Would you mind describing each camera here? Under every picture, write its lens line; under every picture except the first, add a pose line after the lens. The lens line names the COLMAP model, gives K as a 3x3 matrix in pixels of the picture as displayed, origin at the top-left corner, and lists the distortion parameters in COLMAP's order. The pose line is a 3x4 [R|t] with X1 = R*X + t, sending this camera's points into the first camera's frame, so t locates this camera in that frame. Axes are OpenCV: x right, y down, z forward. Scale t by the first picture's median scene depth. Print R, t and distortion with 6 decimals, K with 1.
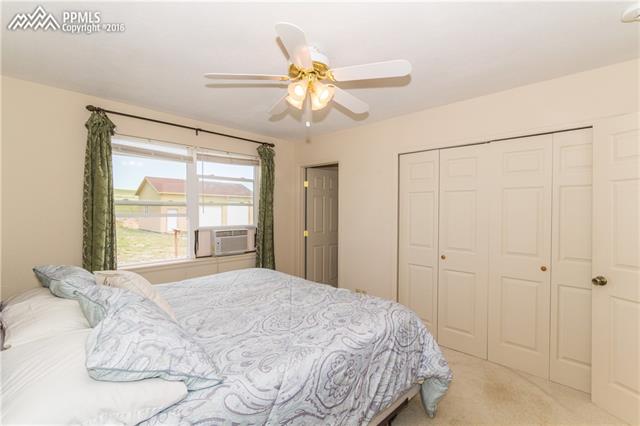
lens RADIAL K [[294.9, 0, 317.8], [0, 294.9, 210.9], [0, 0, 1]] dist [0.005430, 0.000719]
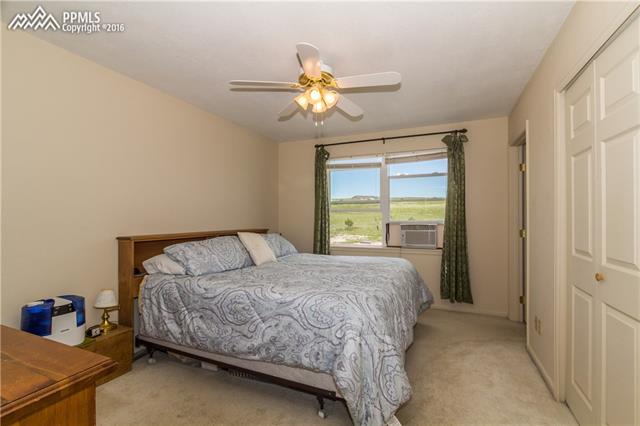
lens RADIAL K [[294.9, 0, 319.7], [0, 294.9, 215.4], [0, 0, 1]] dist [0.005430, 0.000719]
pose [[0.352509, -0.010815, -0.935746, 0.604182], [-0.002353, 0.999920, -0.012443, 0.050342], [0.935805, 0.006588, 0.352456, 0.329910]]
